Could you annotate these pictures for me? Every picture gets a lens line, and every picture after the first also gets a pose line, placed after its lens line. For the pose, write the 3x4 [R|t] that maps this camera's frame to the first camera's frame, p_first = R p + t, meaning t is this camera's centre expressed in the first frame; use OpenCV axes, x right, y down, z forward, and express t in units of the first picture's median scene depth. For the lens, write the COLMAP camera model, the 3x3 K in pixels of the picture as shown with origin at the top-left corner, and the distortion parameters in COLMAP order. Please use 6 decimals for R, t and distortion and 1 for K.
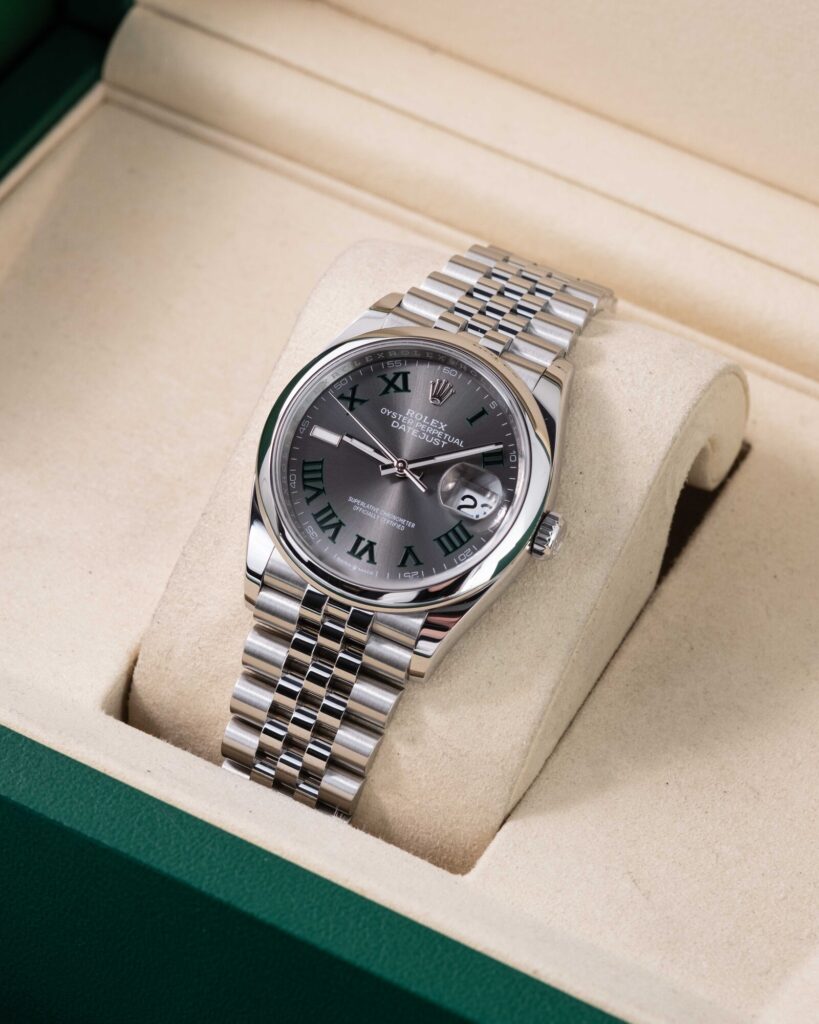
lens RADIAL K [[4308.5, 0, 498.2], [0, 4308.5, 512.0], [0, 0, 1]] dist [0.241463, 1.742478]
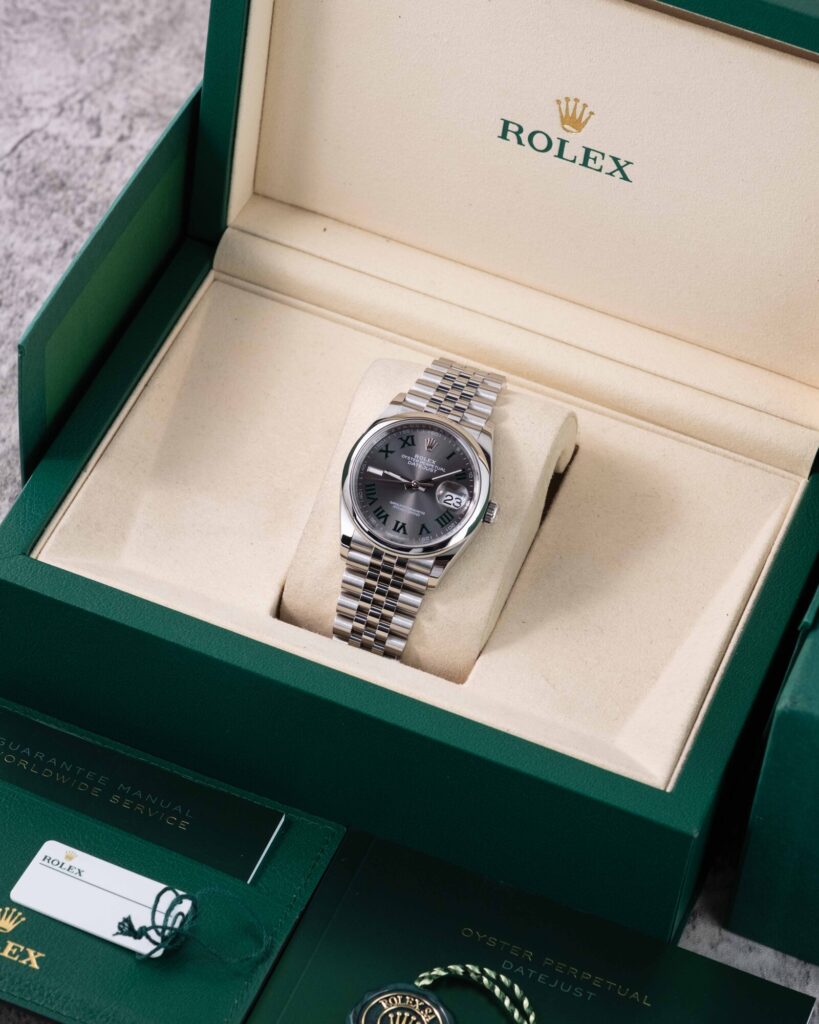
lens RADIAL K [[4308.5, 0, 498.2], [0, 4308.5, 512.0], [0, 0, 1]] dist [0.241463, 1.742478]
pose [[0.992597, -0.081807, 0.089769, -0.163467], [0.074153, 0.993573, 0.085528, -0.164413], [-0.096188, -0.078238, 0.992284, -0.977967]]
